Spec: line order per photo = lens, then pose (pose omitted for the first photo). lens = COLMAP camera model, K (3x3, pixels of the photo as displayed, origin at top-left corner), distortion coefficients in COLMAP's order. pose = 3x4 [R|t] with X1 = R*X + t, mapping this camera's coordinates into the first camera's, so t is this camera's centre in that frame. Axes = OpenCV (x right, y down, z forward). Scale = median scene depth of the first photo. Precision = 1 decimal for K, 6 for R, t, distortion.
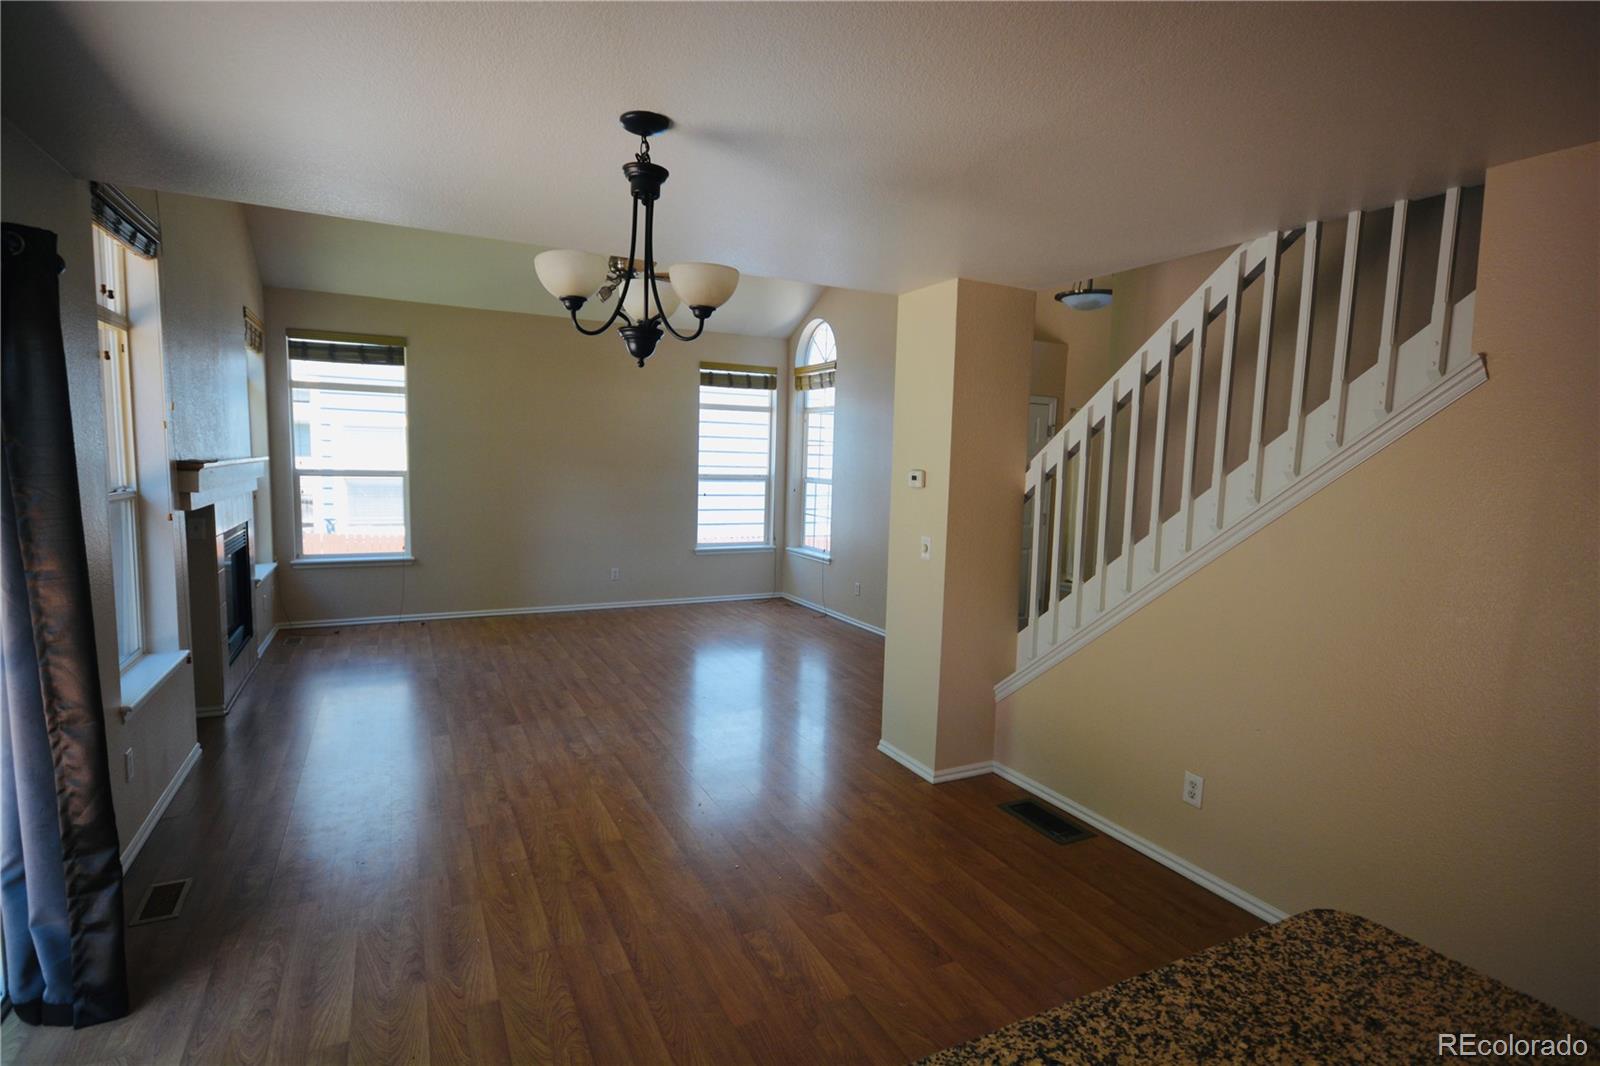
lens RADIAL K [[791.5, 0, 793.6], [0, 791.5, 546.4], [0, 0, 1]] dist [0.014647, -0.014704]
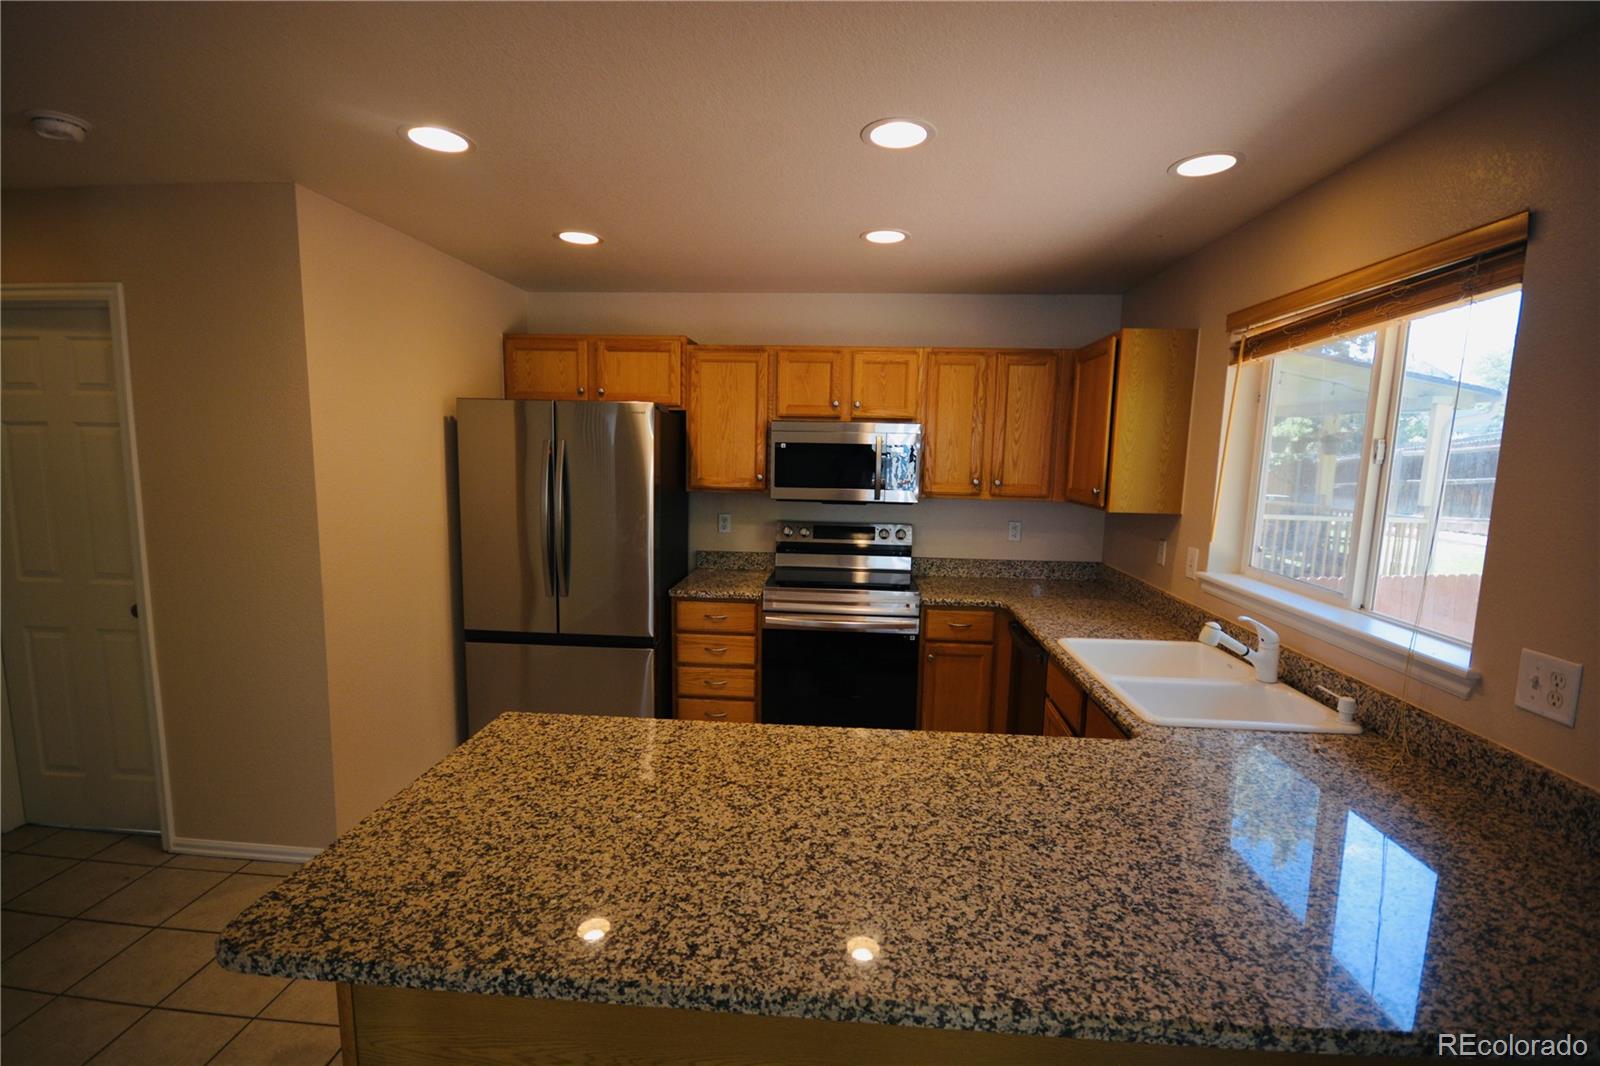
lens RADIAL K [[706.5, 0, 799.5], [0, 706.5, 539.1], [0, 0, 1]] dist [-0.000058, -0.003710]
pose [[-0.855350, -0.110550, 0.506117, -0.107668], [0.012459, 0.972293, 0.233432, -0.075300], [-0.517901, 0.205971, -0.830274, 0.622909]]
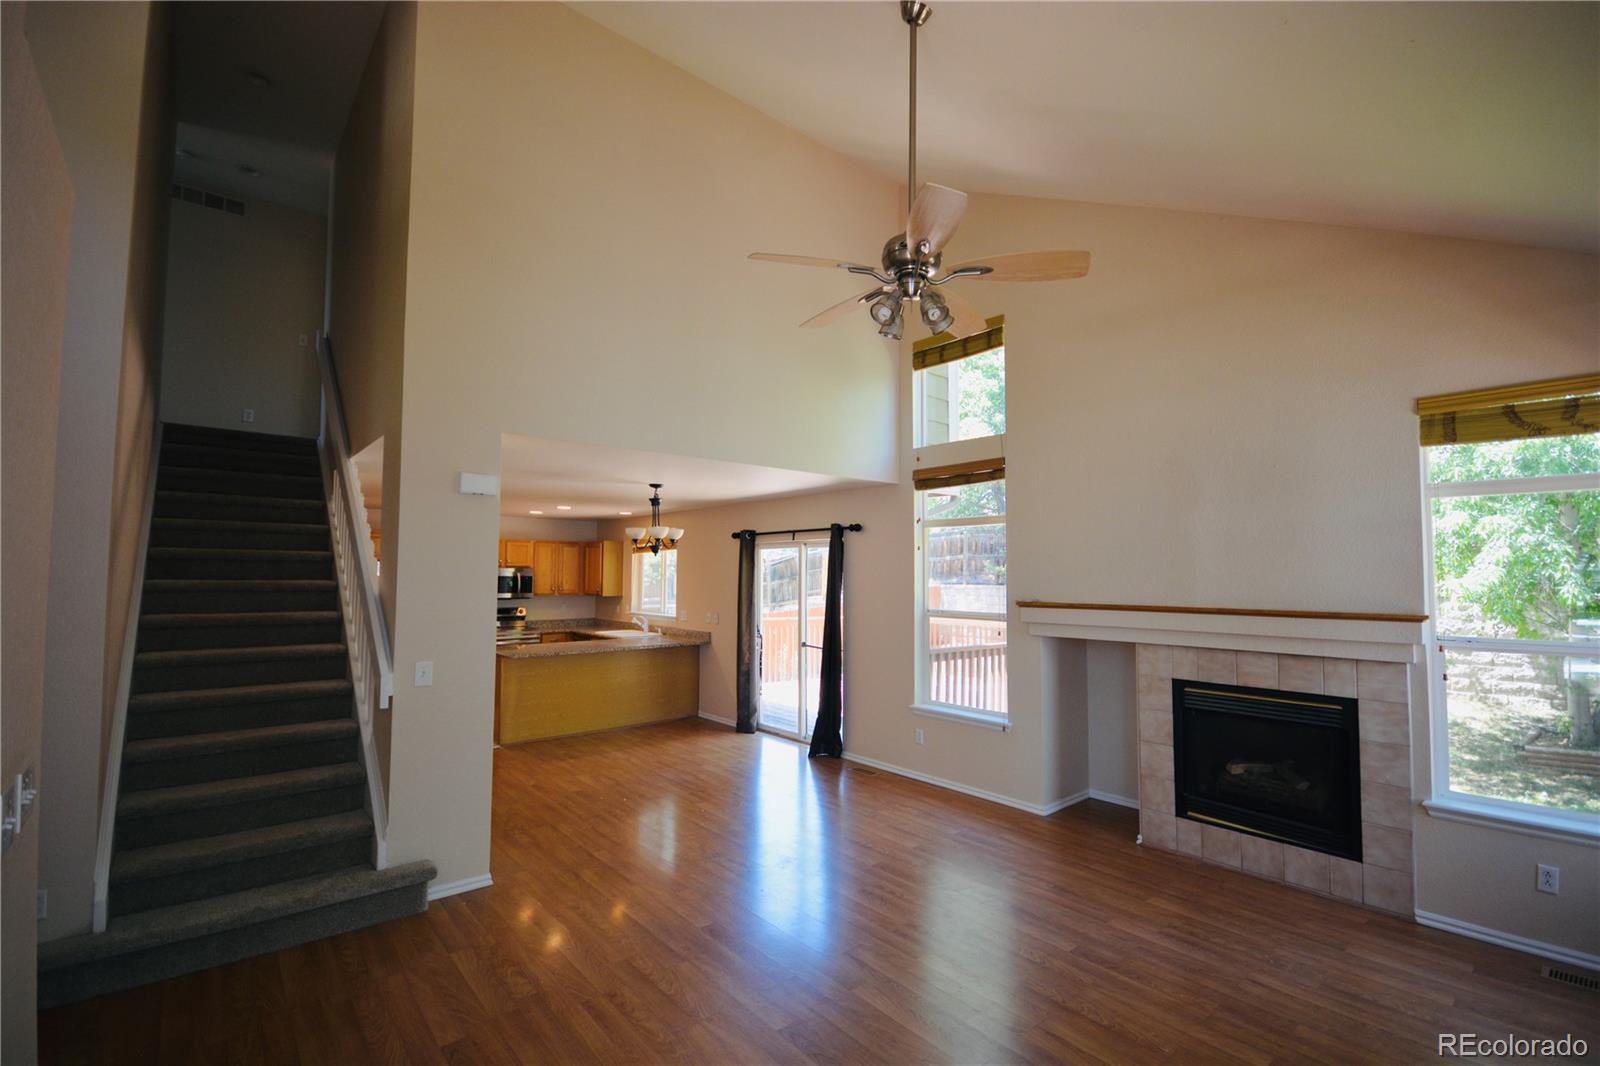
lens RADIAL K [[706.5, 0, 799.5], [0, 706.5, 539.1], [0, 0, 1]] dist [-0.000058, -0.003710]
pose [[-0.970401, -0.044305, -0.237402, -0.058428], [-0.057948, 0.997027, 0.050795, -0.403941], [0.234446, 0.063049, -0.970082, 3.323135]]
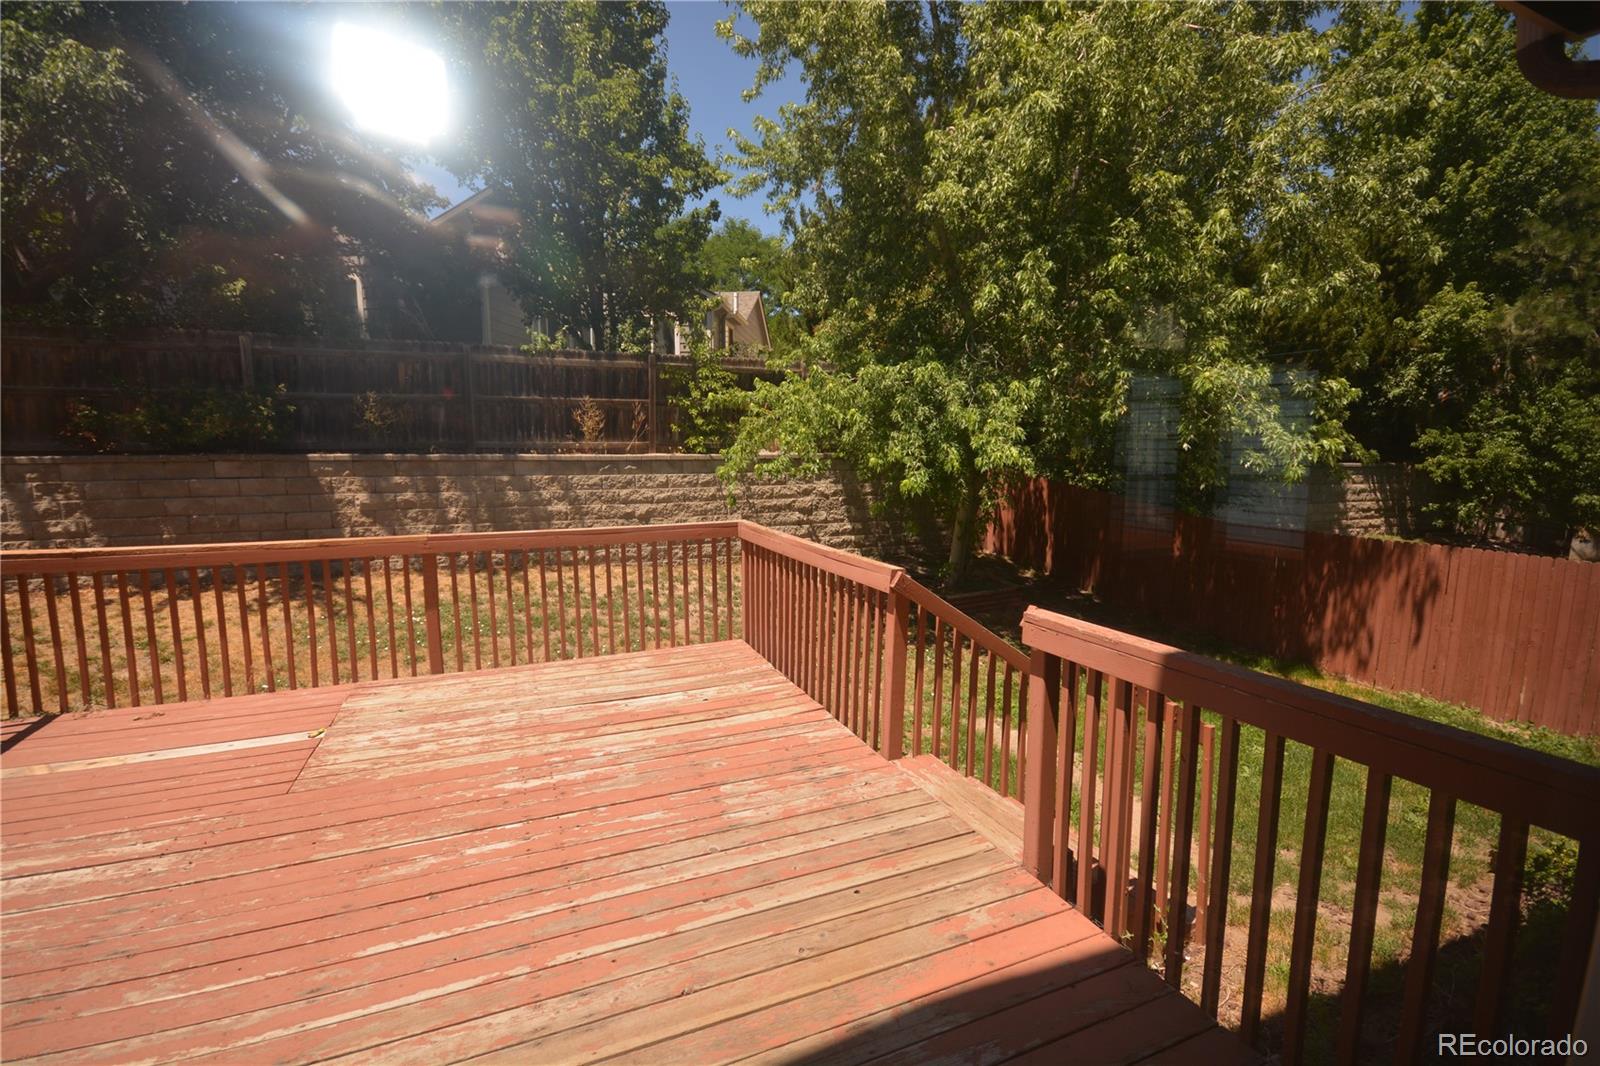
lens RADIAL K [[706.5, 0, 799.5], [0, 706.5, 539.1], [0, 0, 1]] dist [-0.000058, -0.003710]
pose [[-0.062910, 0.106952, -0.992272, -0.635573], [-0.119475, 0.986284, 0.113882, -0.071827], [0.990842, 0.125716, -0.049269, 0.382014]]
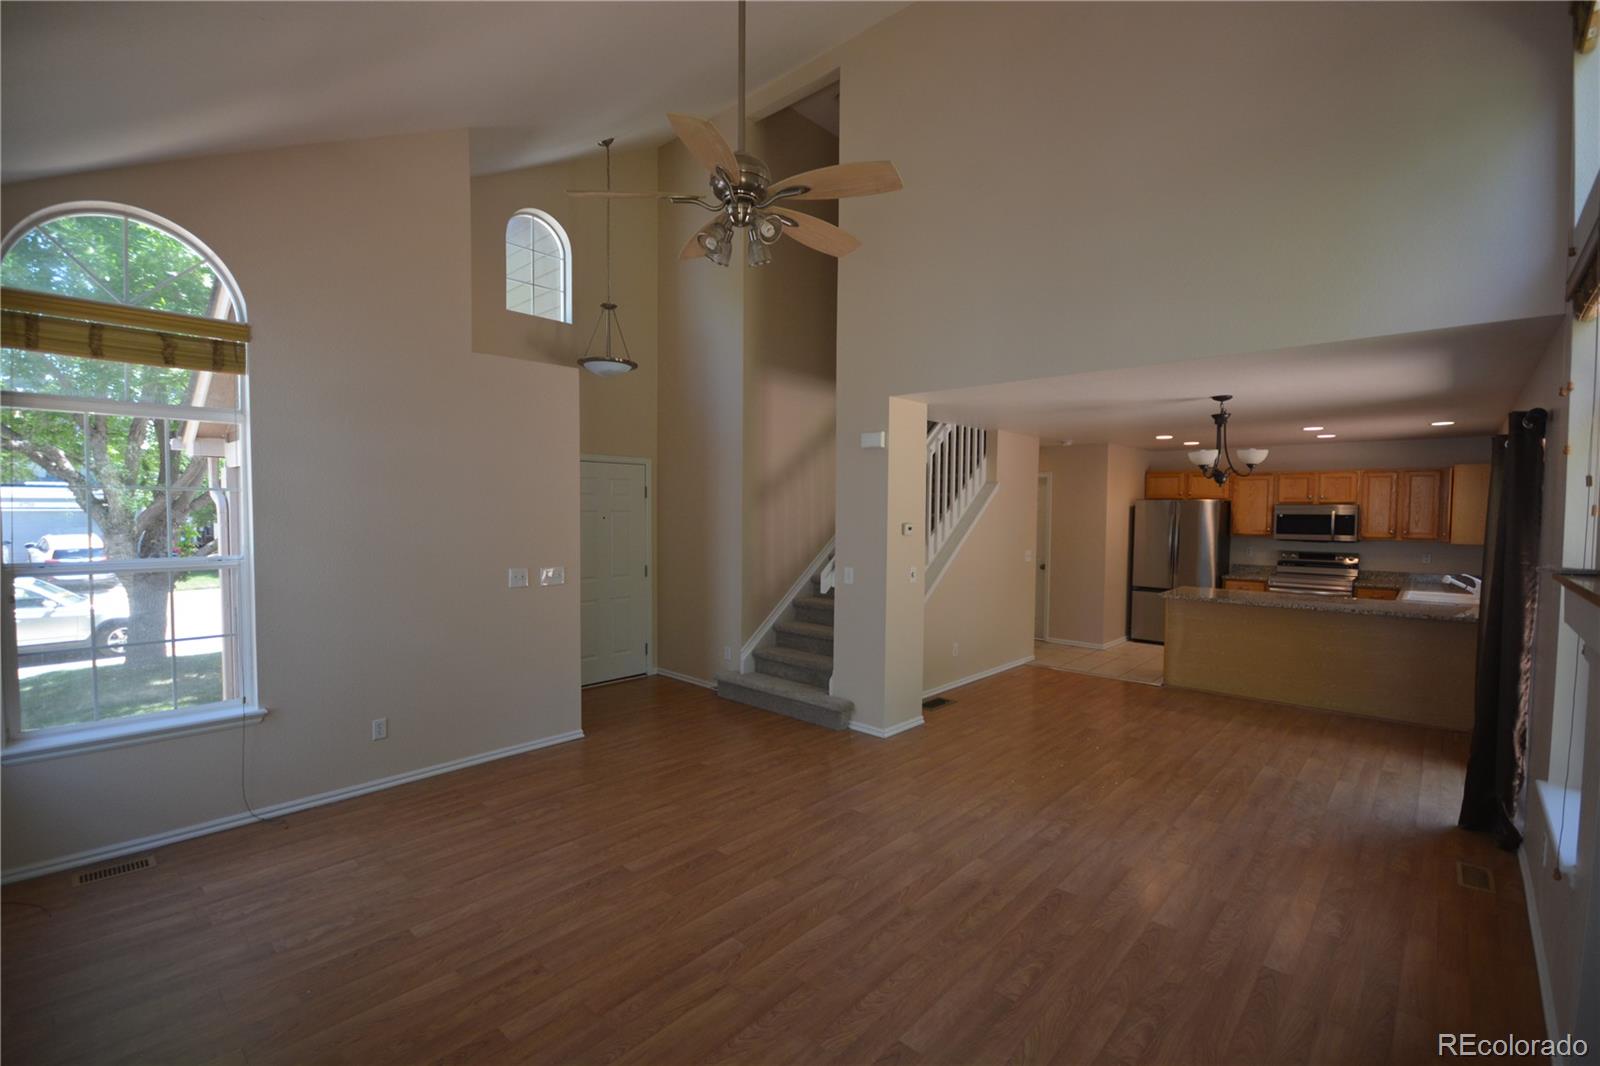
lens RADIAL K [[706.5, 0, 799.5], [0, 706.5, 539.1], [0, 0, 1]] dist [-0.000058, -0.003710]
pose [[-0.356064, -0.070491, 0.931799, -1.580320], [0.086064, 0.990439, 0.107815, -0.359748], [-0.930490, 0.118583, -0.346593, 2.612996]]
